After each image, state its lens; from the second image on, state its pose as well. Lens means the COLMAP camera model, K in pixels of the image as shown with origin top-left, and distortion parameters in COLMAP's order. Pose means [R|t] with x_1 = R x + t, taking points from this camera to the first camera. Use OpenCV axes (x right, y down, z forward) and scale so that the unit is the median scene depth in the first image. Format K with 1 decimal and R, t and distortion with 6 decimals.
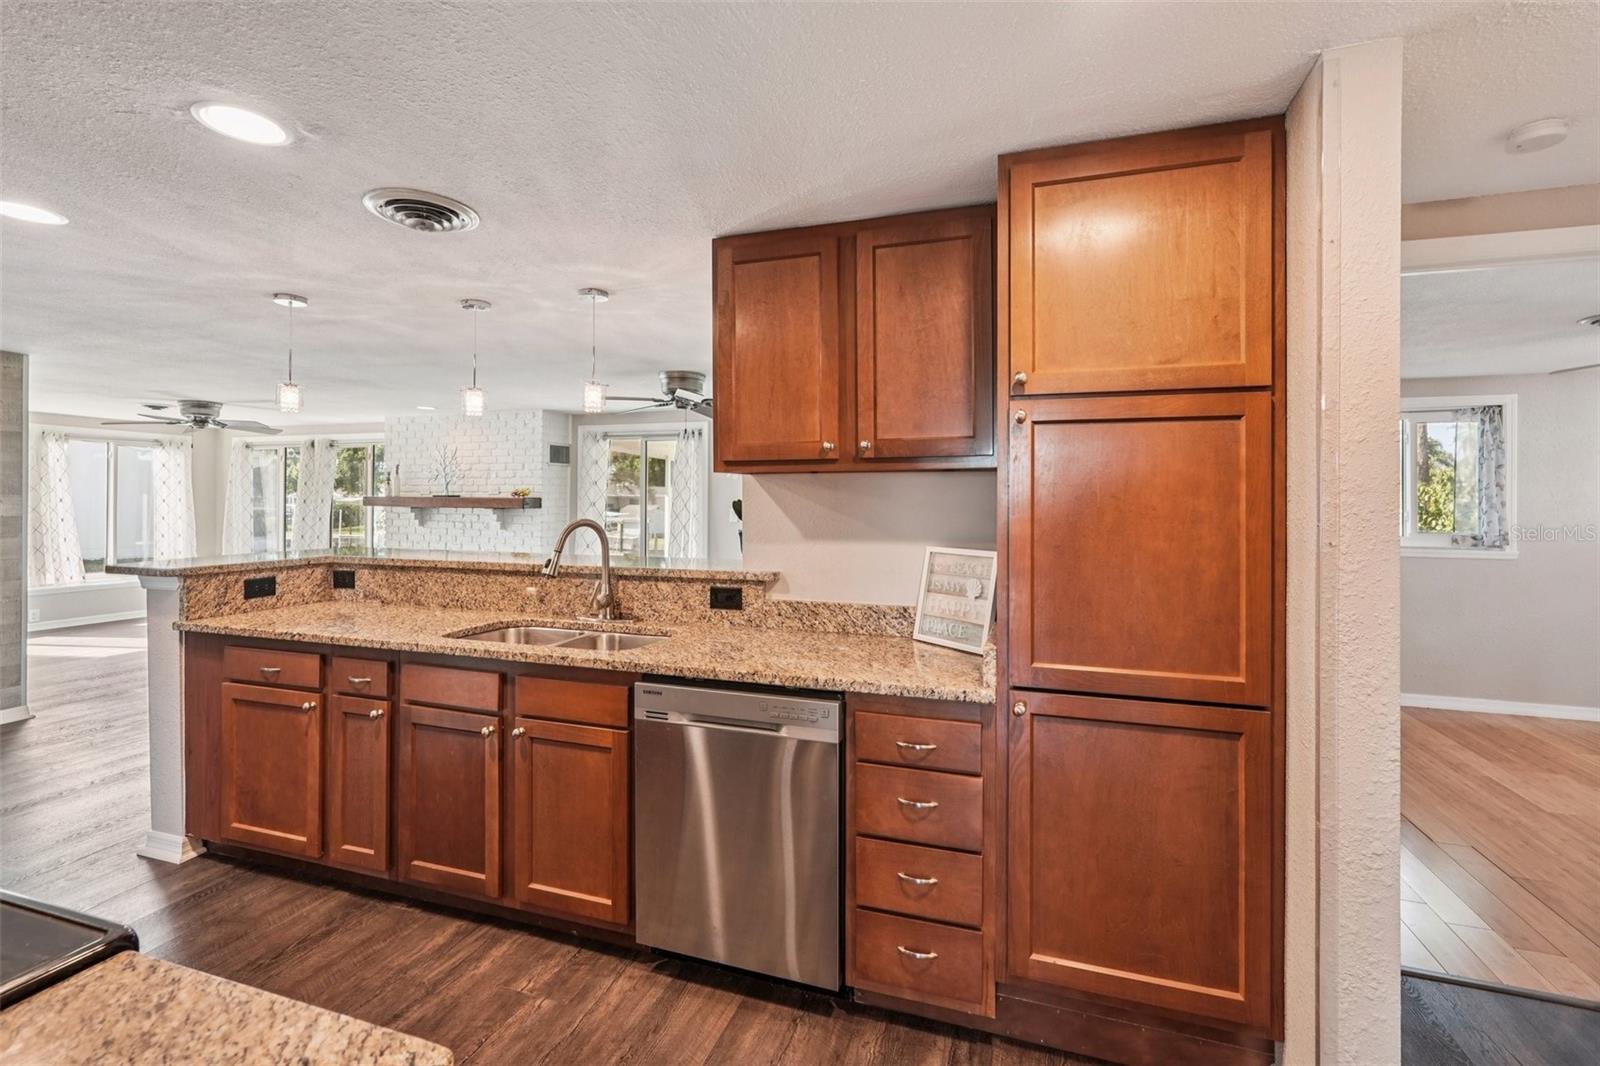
lens RADIAL K [[712.6, 0, 791.3], [0, 712.6, 501.1], [0, 0, 1]] dist [-0.002188, 0.001149]
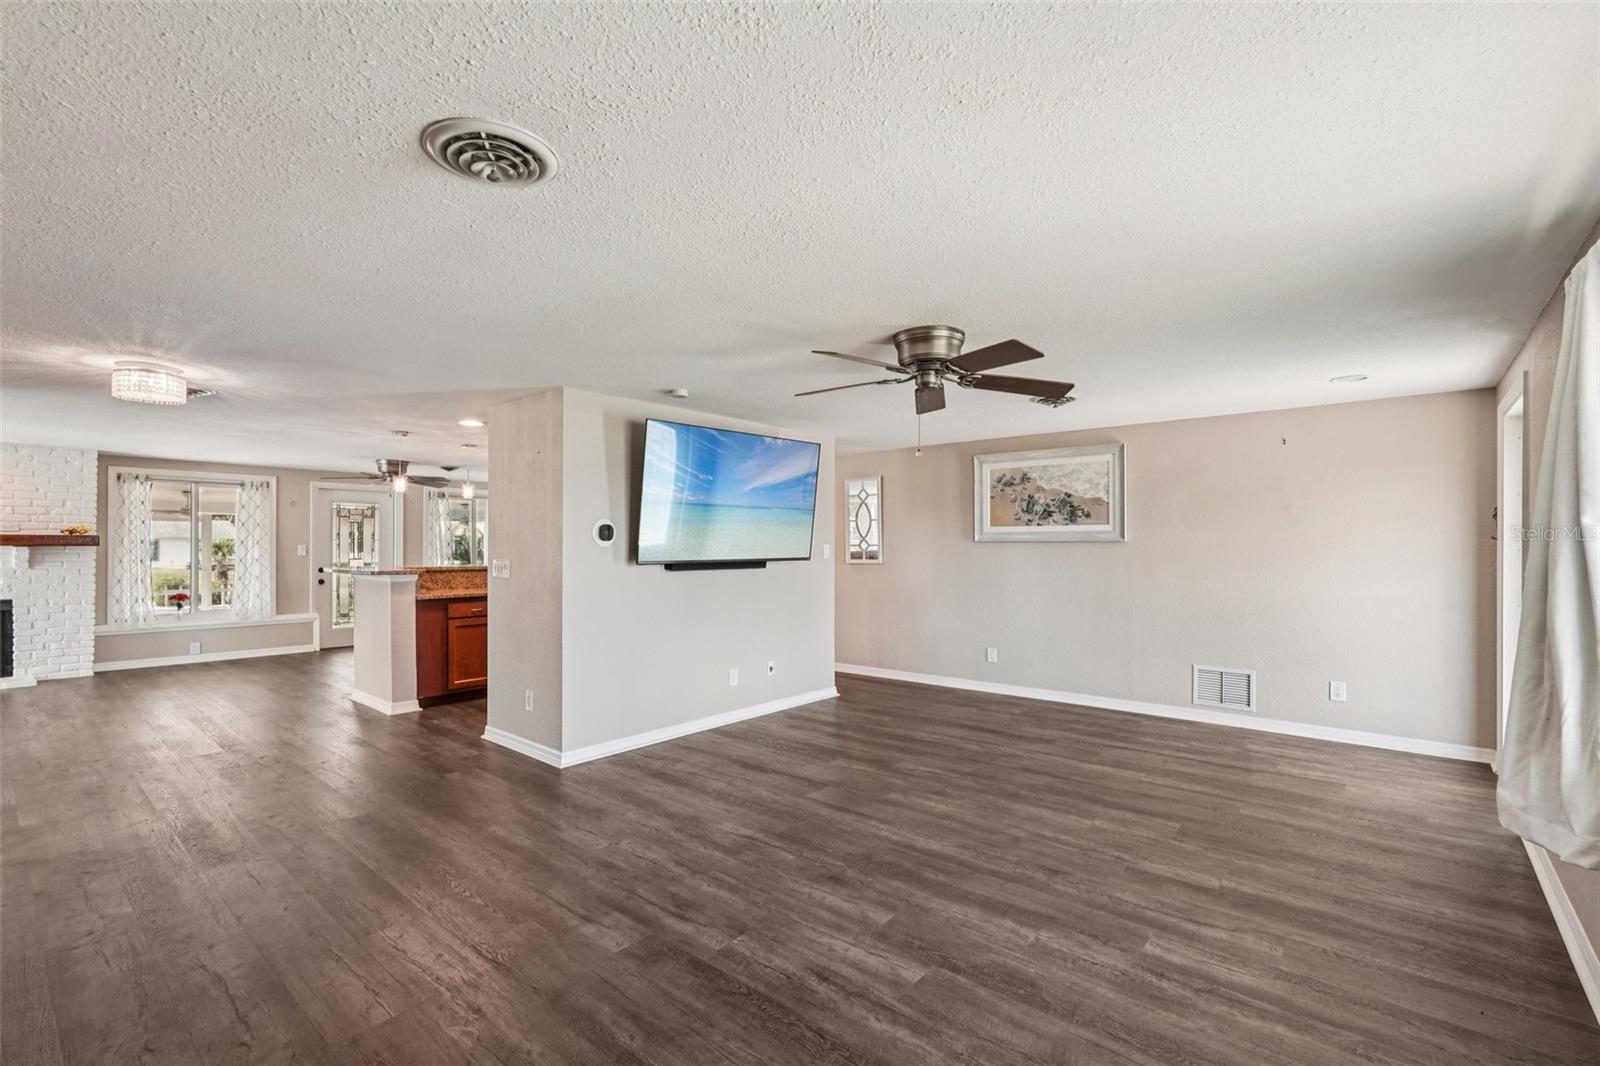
lens RADIAL K [[712.6, 0, 792.1], [0, 712.6, 543.7], [0, 0, 1]] dist [-0.002188, 0.001149]
pose [[0.362344, -0.001695, 0.932043, -2.475337], [-0.001414, 0.999996, 0.002368, 0.008681], [-0.932043, -0.002176, 0.362340, -0.806400]]
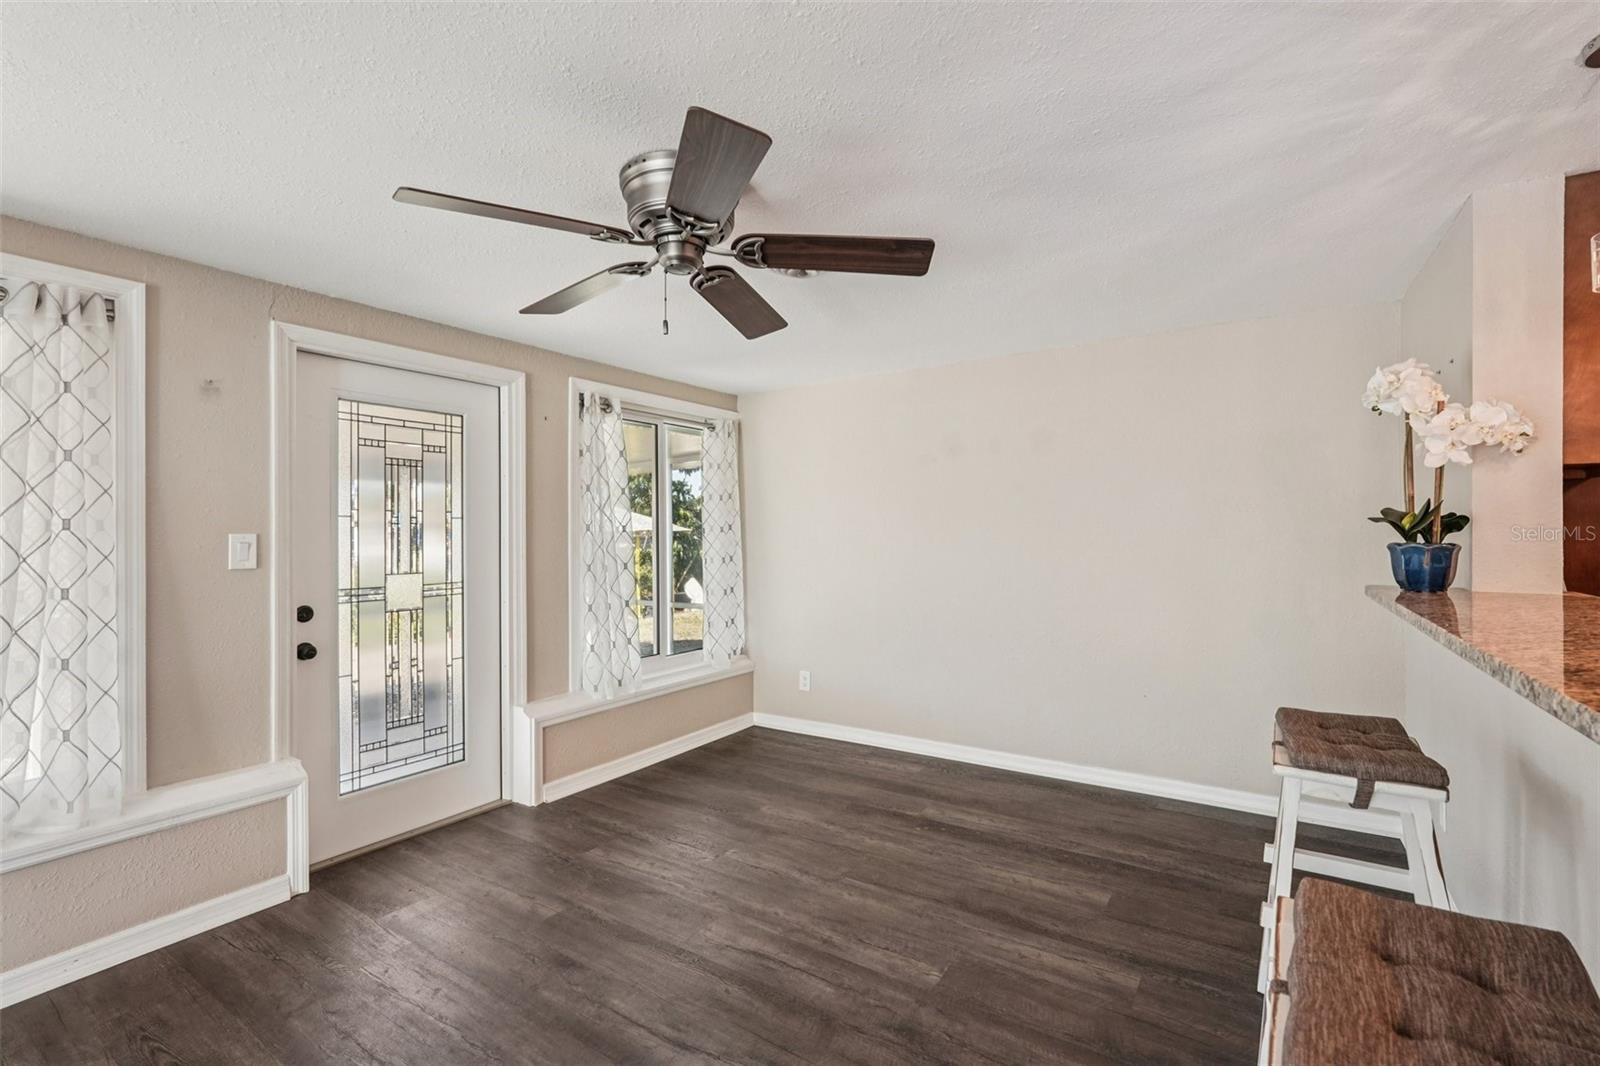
lens RADIAL K [[712.6, 0, 793.3], [0, 712.6, 528.7], [0, 0, 1]] dist [-0.002188, 0.001149]
pose [[0.246633, -0.000730, 0.969109, -0.954209], [0.005734, 0.999983, -0.000706, 0.024808], [-0.969092, 0.005731, 0.246634, 1.574195]]
